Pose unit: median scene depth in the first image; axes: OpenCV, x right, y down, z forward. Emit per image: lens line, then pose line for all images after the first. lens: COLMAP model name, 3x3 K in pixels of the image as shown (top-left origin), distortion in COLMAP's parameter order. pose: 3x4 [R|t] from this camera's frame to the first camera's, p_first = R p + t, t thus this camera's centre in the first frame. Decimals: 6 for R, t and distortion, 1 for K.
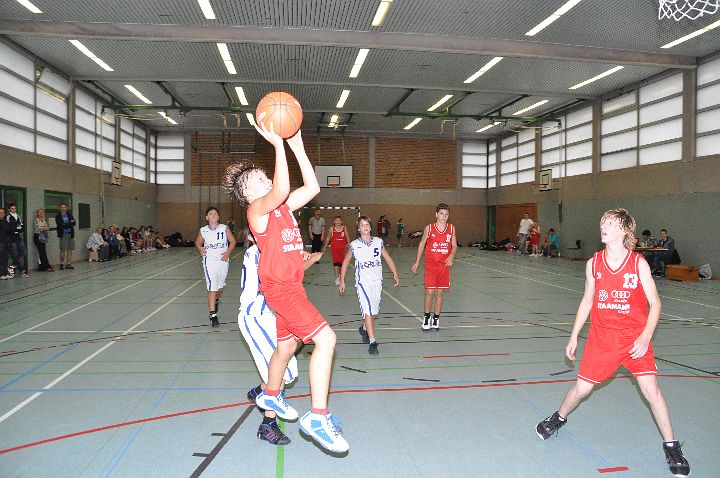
lens RADIAL K [[586.5, 0, 354.6], [0, 586.5, 243.4], [0, 0, 1]] dist [-0.167074, 0.124018]
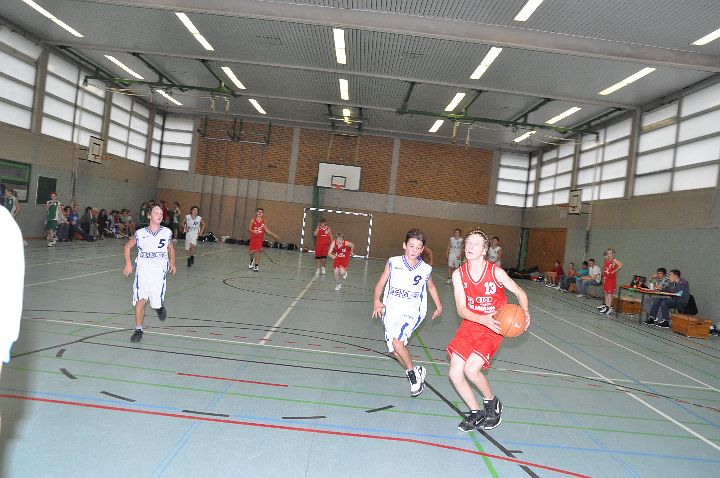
lens RADIAL K [[637.7, 0, 349.7], [0, 637.7, 239.0], [0, 0, 1]] dist [-0.124859, 0.130090]
pose [[0.986882, 0.102743, -0.124532, 0.126555], [-0.106219, 0.994109, -0.021583, 0.000022], [0.121581, 0.034527, 0.991981, 0.039011]]
